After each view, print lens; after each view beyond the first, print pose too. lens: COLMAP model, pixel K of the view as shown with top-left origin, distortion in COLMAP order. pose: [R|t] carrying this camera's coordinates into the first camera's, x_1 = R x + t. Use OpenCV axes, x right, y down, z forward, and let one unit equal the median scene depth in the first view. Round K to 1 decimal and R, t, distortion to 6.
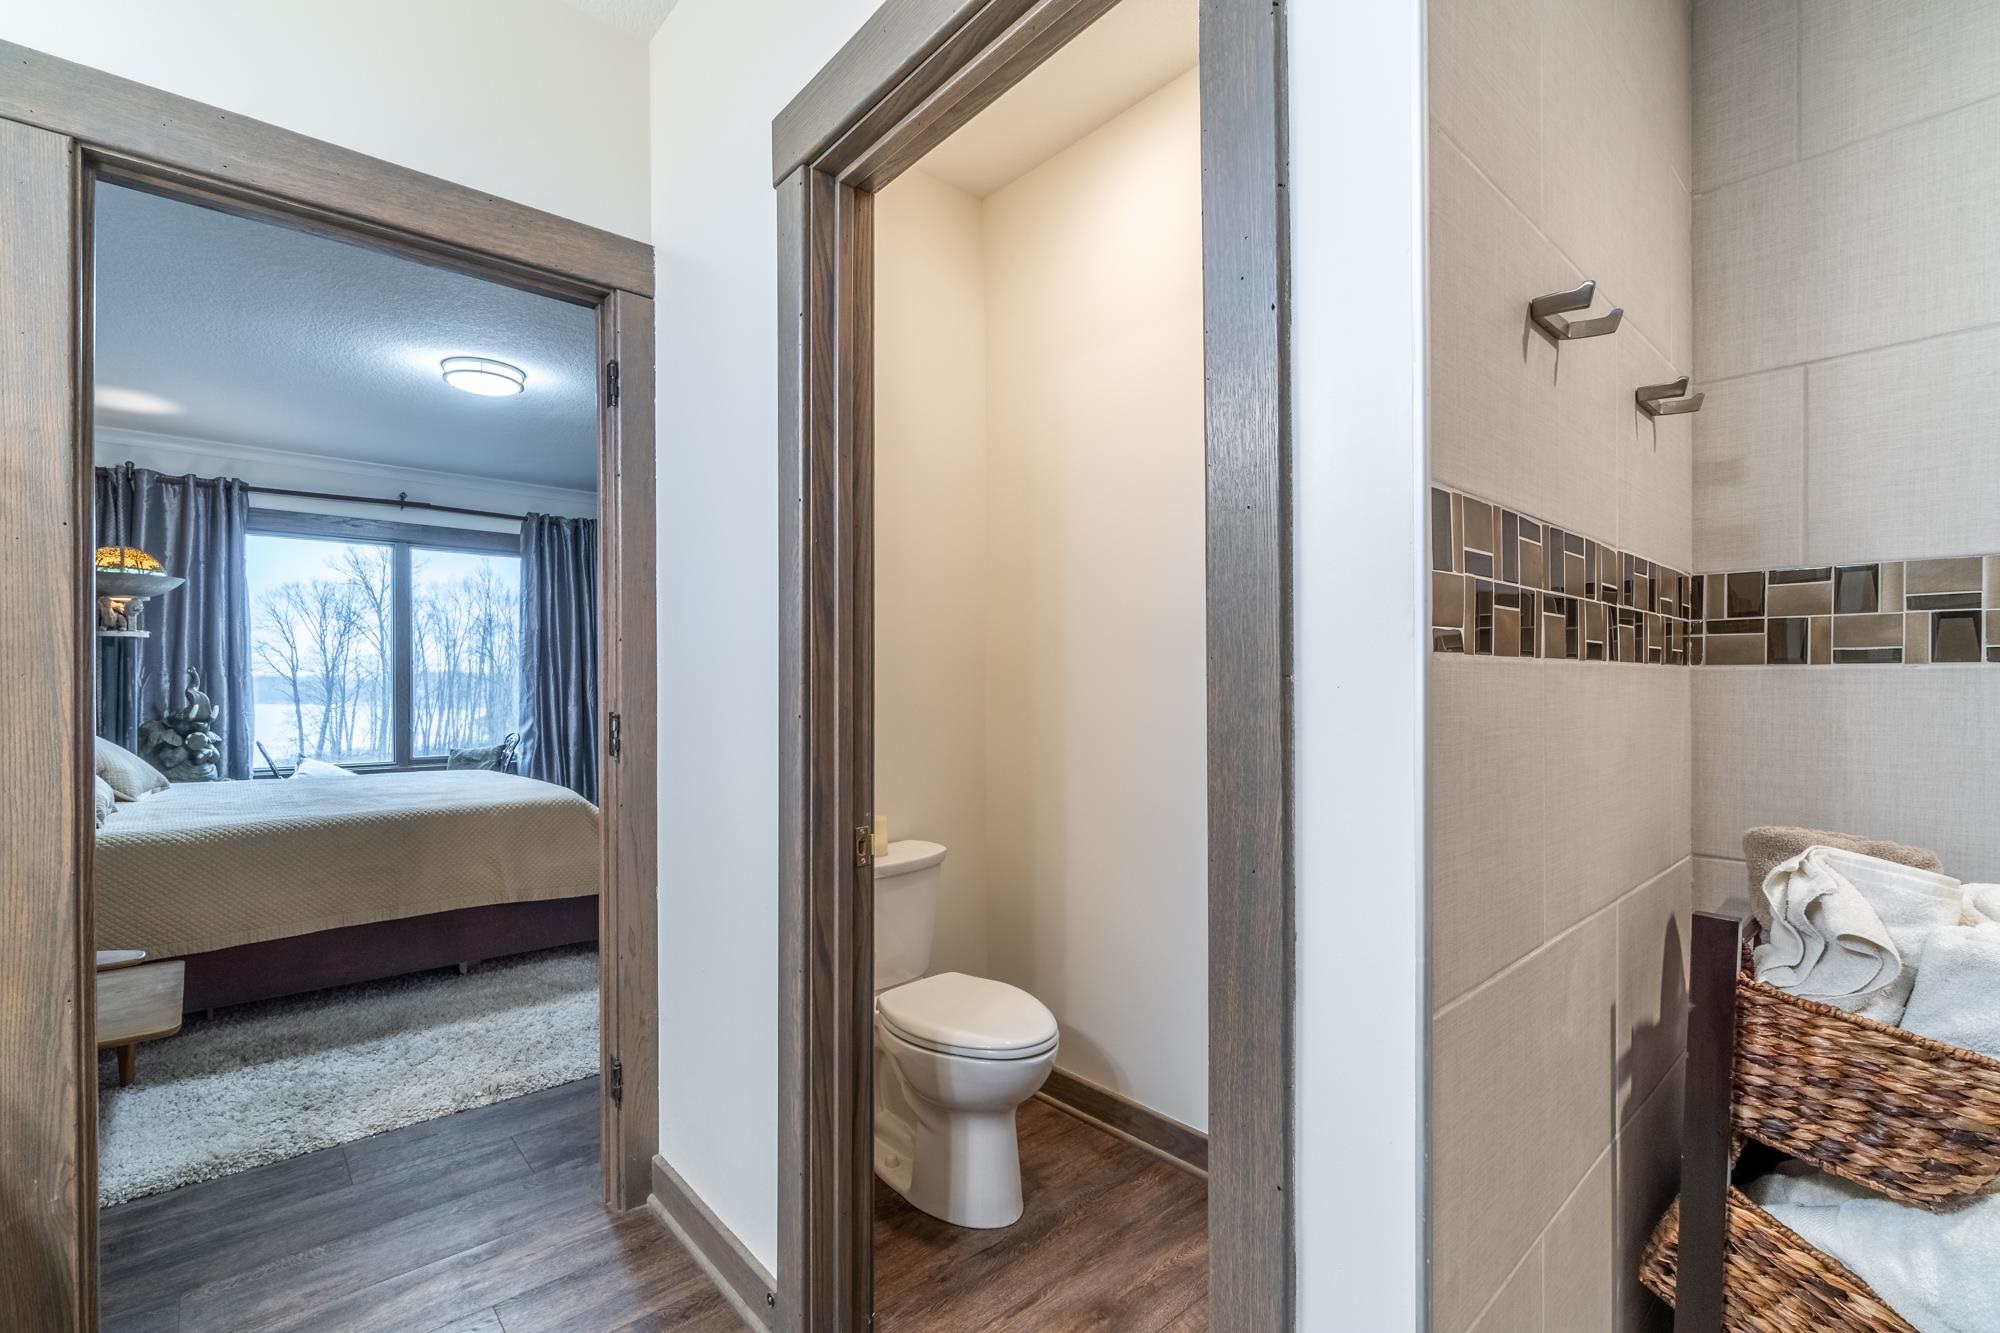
lens RADIAL K [[859.9, 0, 992.1], [0, 859.9, 660.2], [0, 0, 1]] dist [-0.003063, -0.000116]
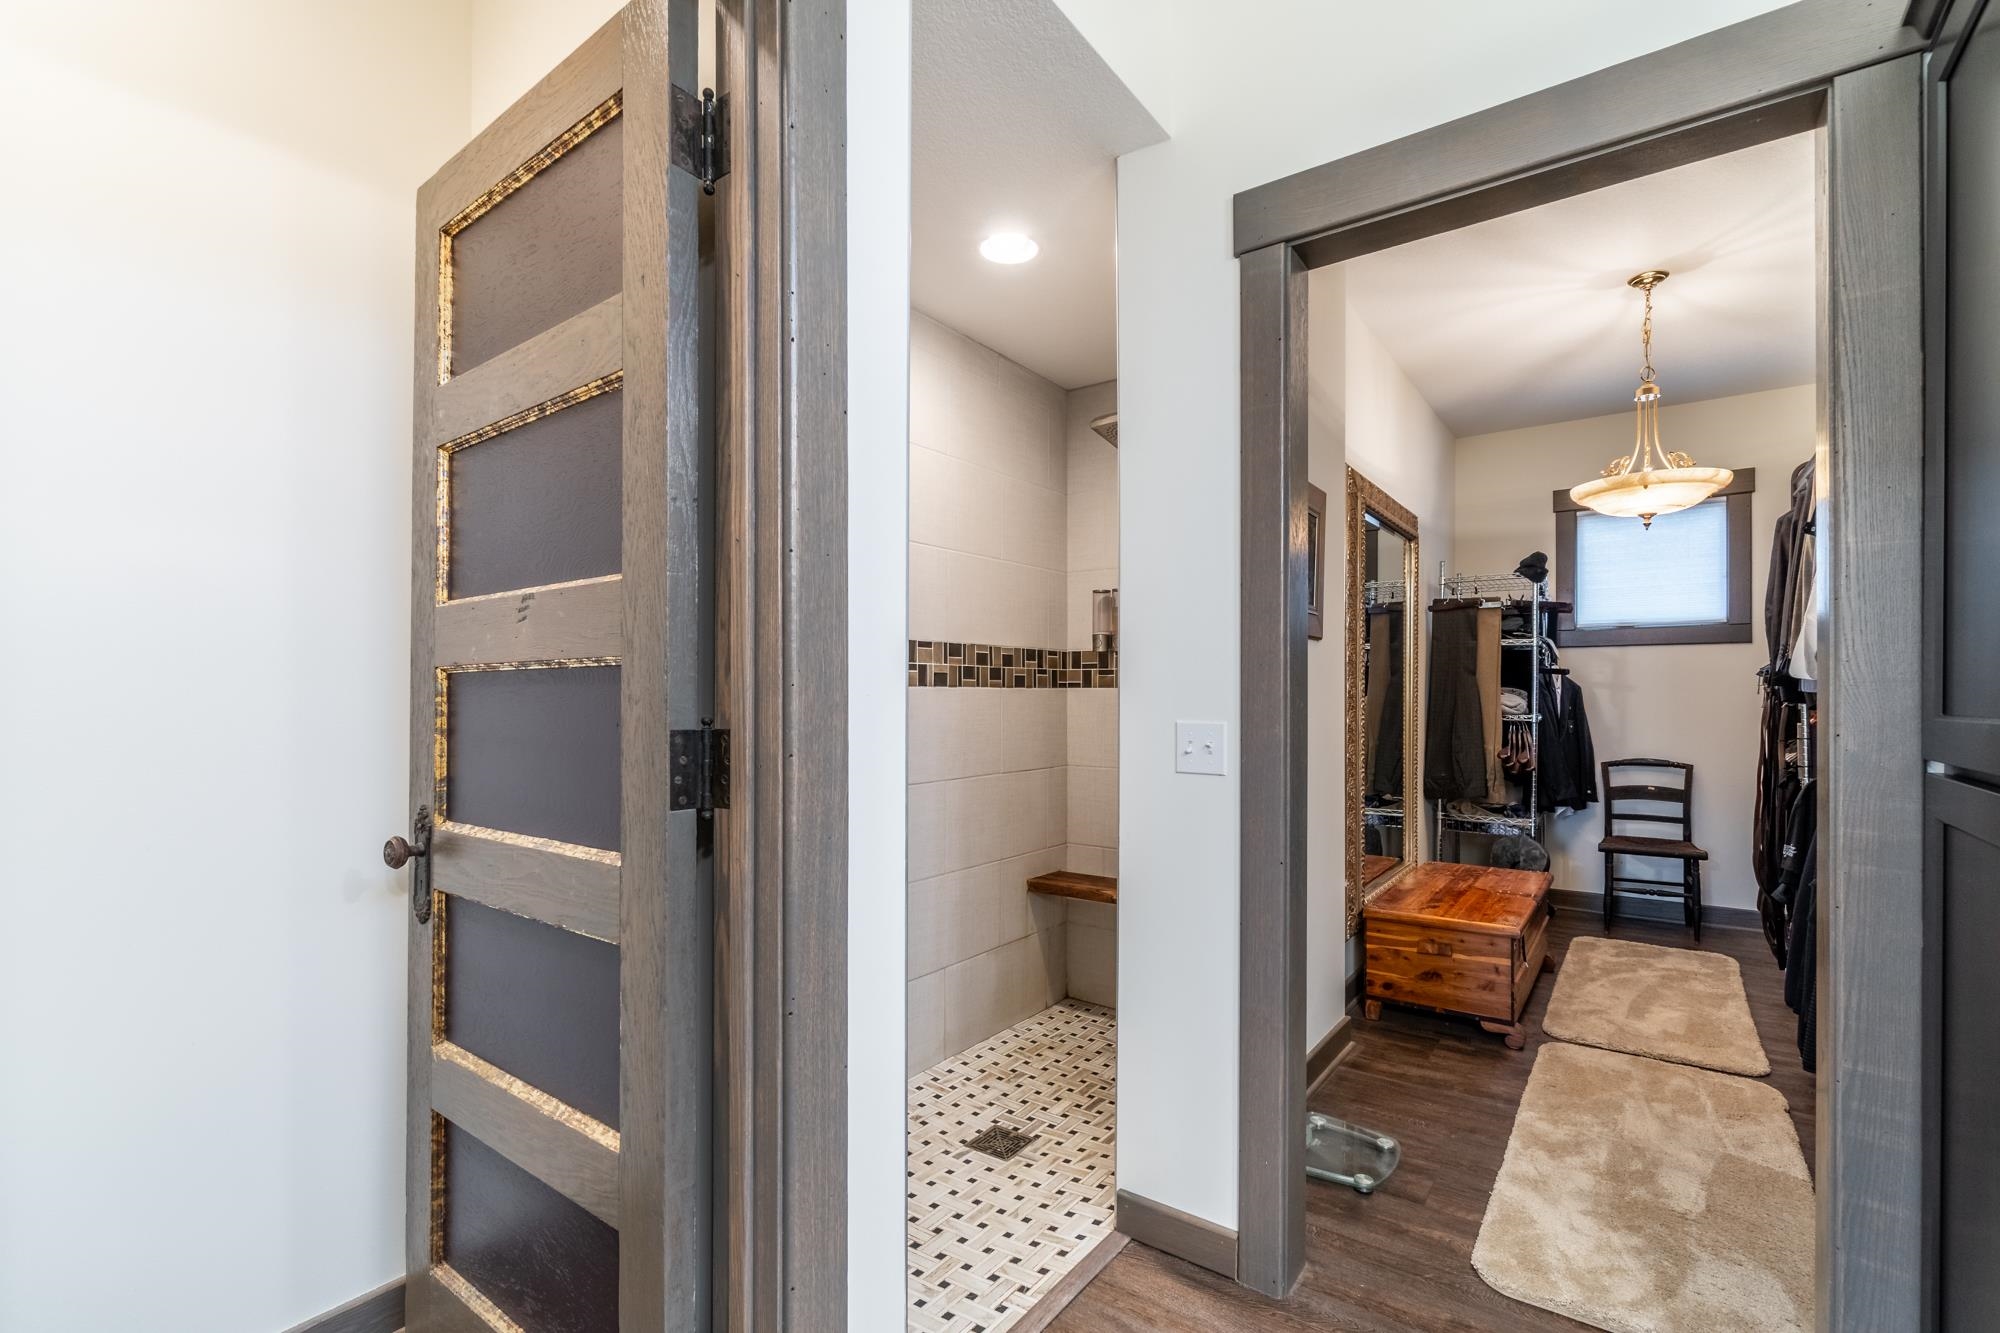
lens RADIAL K [[859.9, 0, 992.1], [0, 859.9, 660.2], [0, 0, 1]] dist [-0.003063, -0.000116]
pose [[0.881006, 0.007507, 0.473046, -0.475647], [-0.002977, 0.999942, -0.010324, -0.043550], [-0.473096, 0.007687, 0.880977, -1.261165]]
